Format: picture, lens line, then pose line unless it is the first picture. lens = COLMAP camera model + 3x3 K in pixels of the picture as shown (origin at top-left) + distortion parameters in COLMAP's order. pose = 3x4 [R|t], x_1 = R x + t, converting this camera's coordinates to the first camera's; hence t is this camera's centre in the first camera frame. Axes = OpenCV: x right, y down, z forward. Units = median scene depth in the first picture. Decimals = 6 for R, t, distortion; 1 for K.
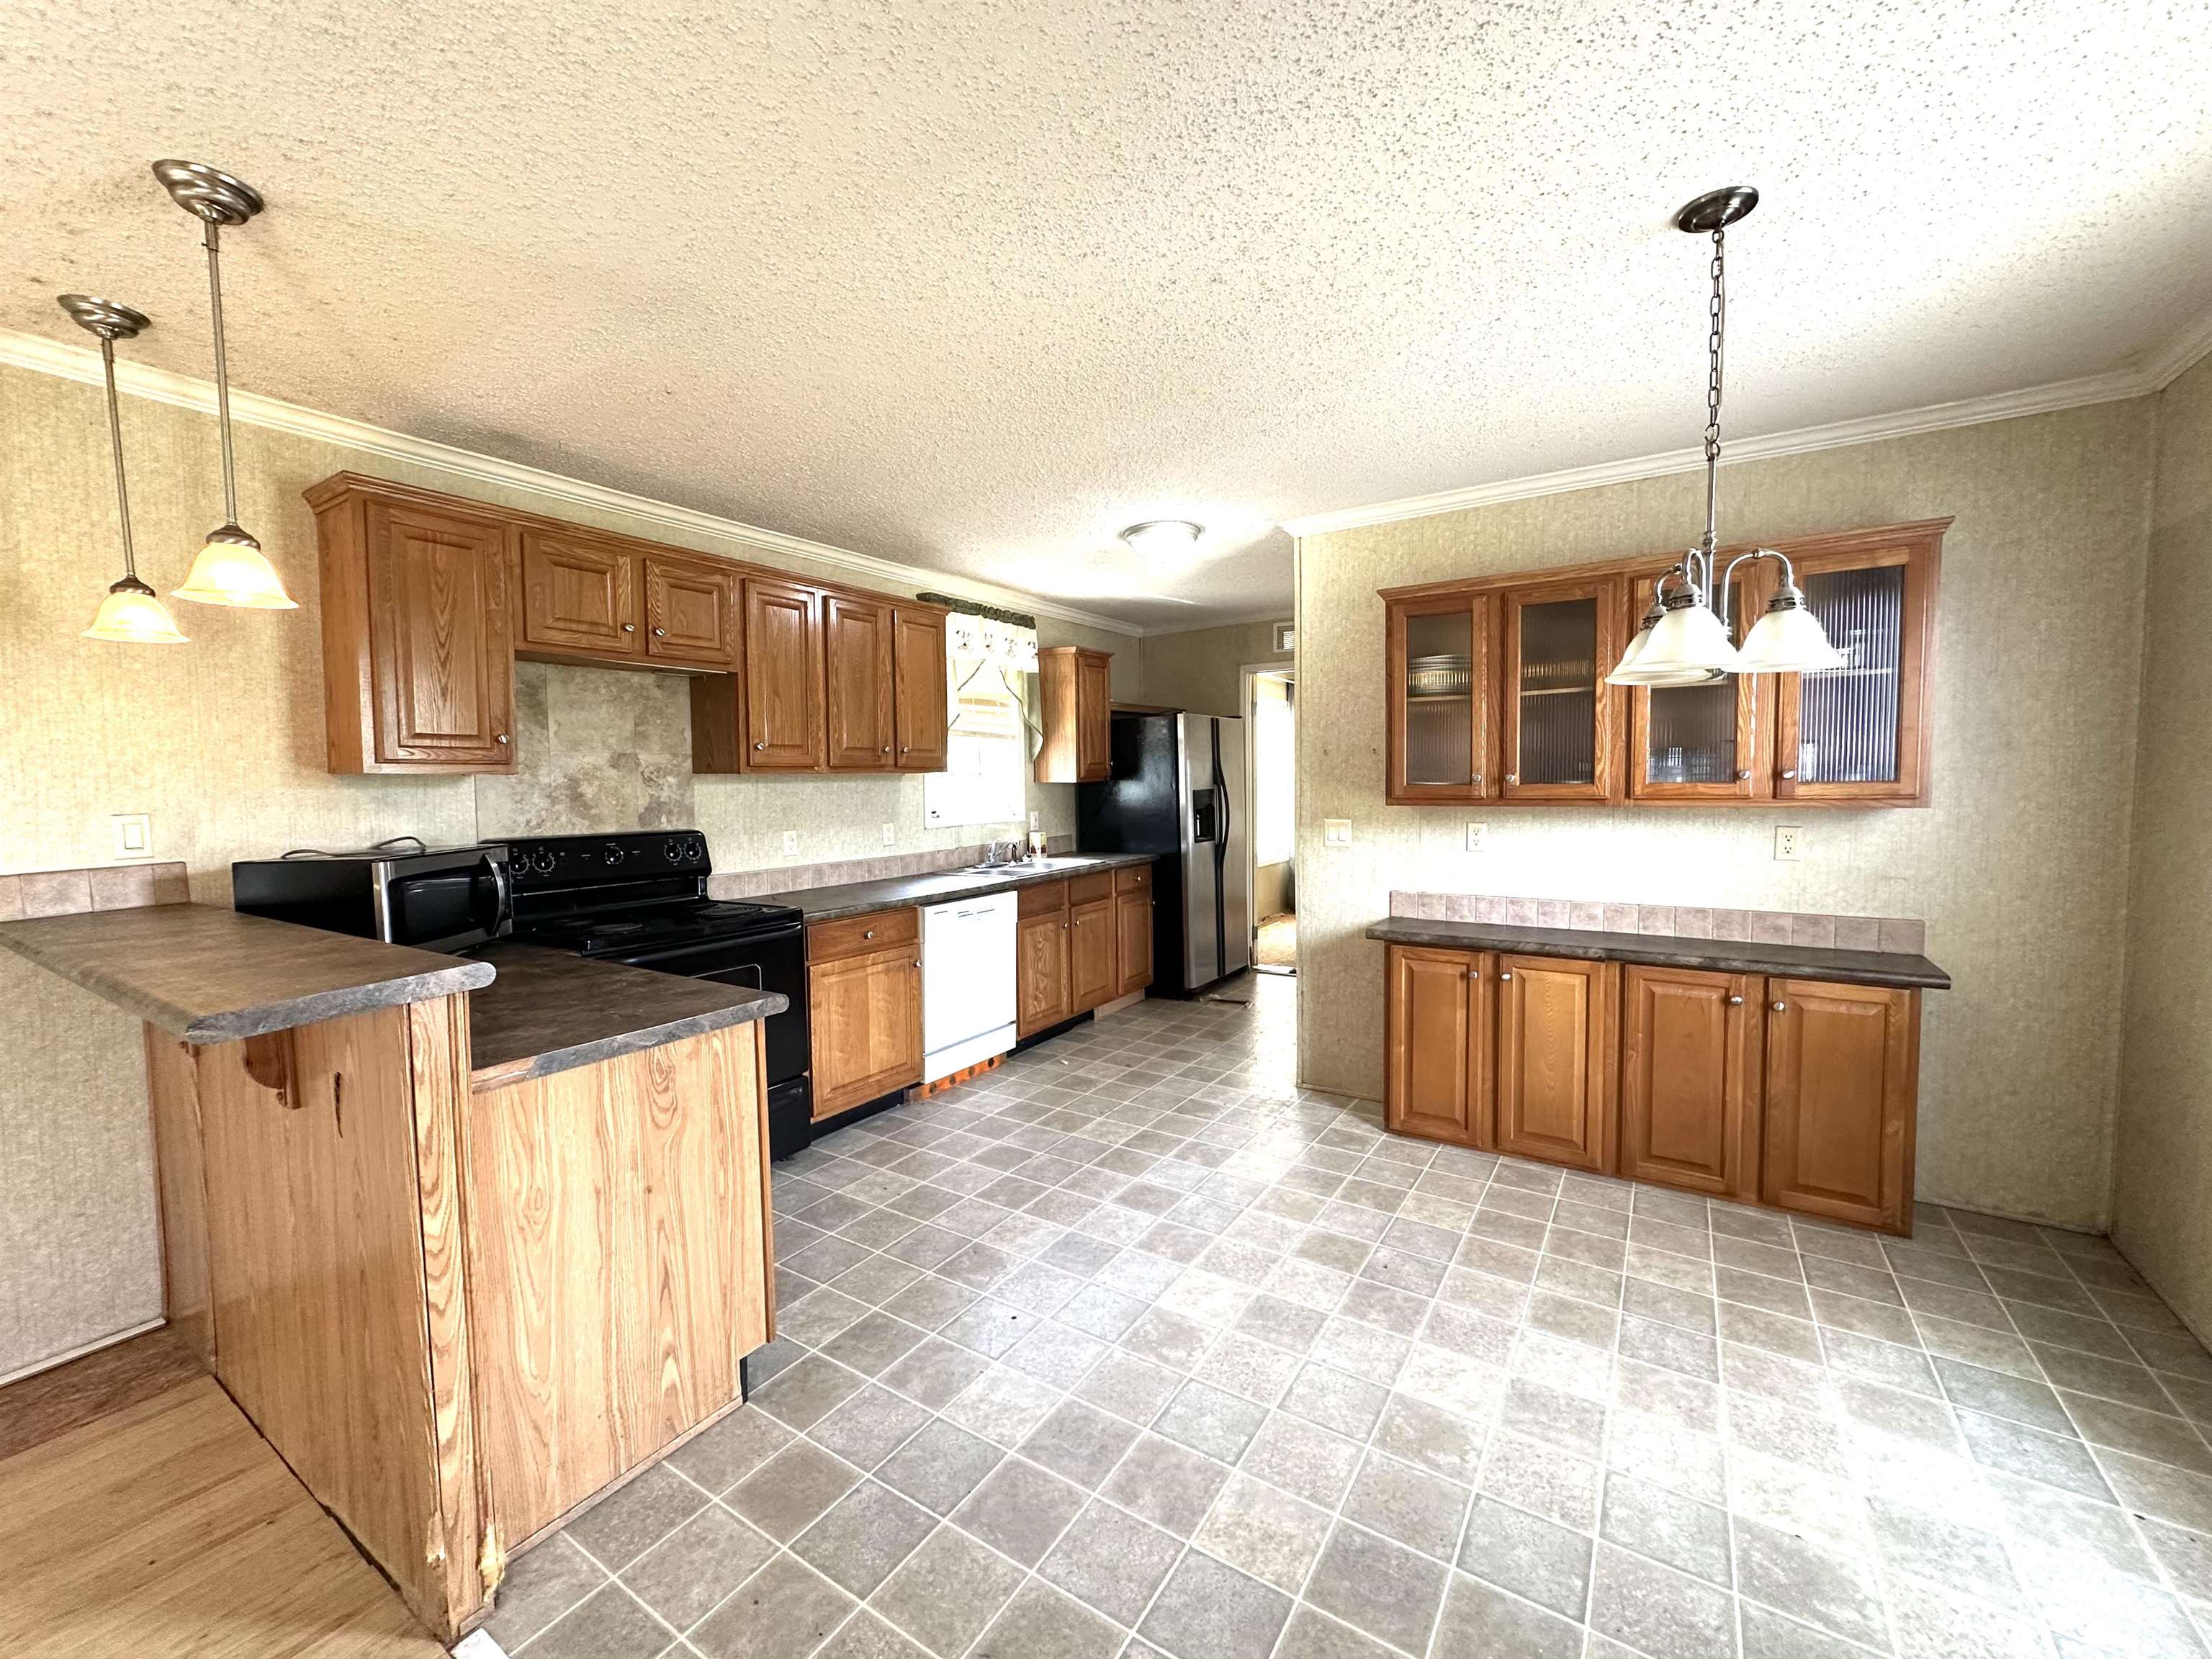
lens RADIAL K [[887.2, 0, 1105.6], [0, 887.2, 825.6], [0, 0, 1]] dist [-0.001352, 0.000351]
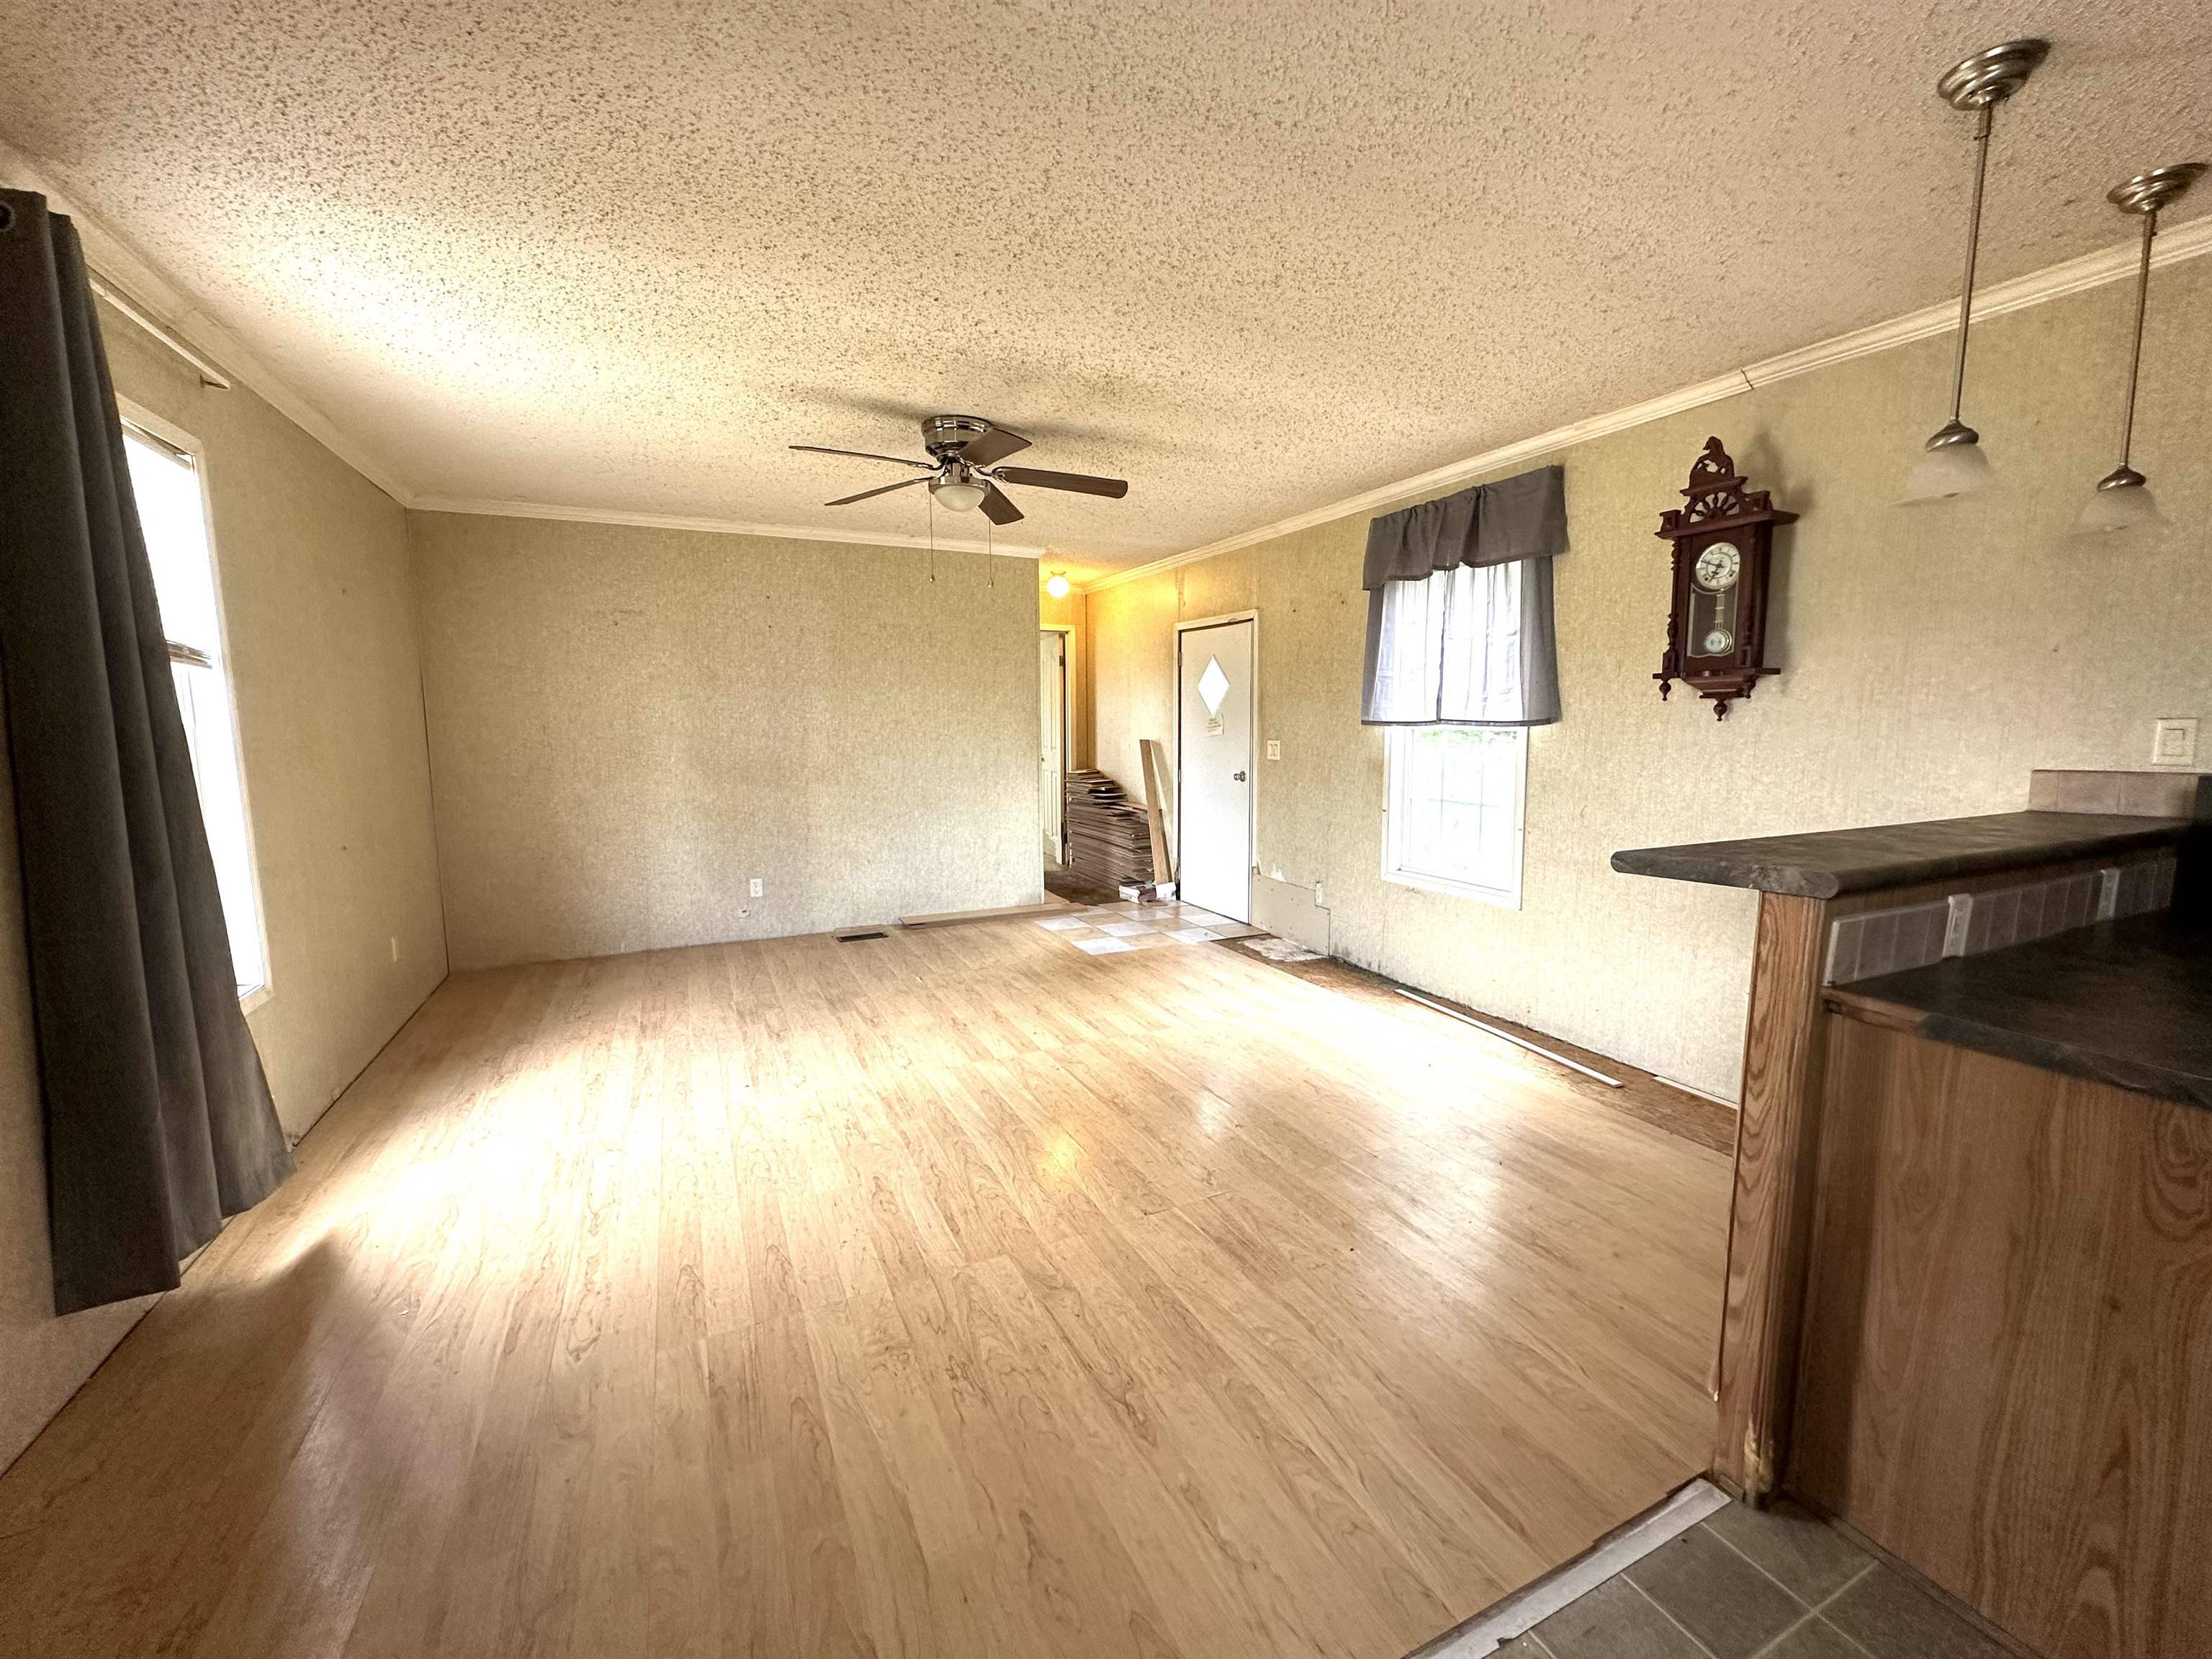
lens RADIAL K [[887.2, 0, 1104.9], [0, 887.2, 821.1], [0, 0, 1]] dist [-0.001352, 0.000351]
pose [[-0.518882, 0.117765, -0.846696, 0.398532], [-0.036391, 0.986524, 0.159515, -0.017537], [0.854071, 0.113581, -0.507604, 0.689765]]
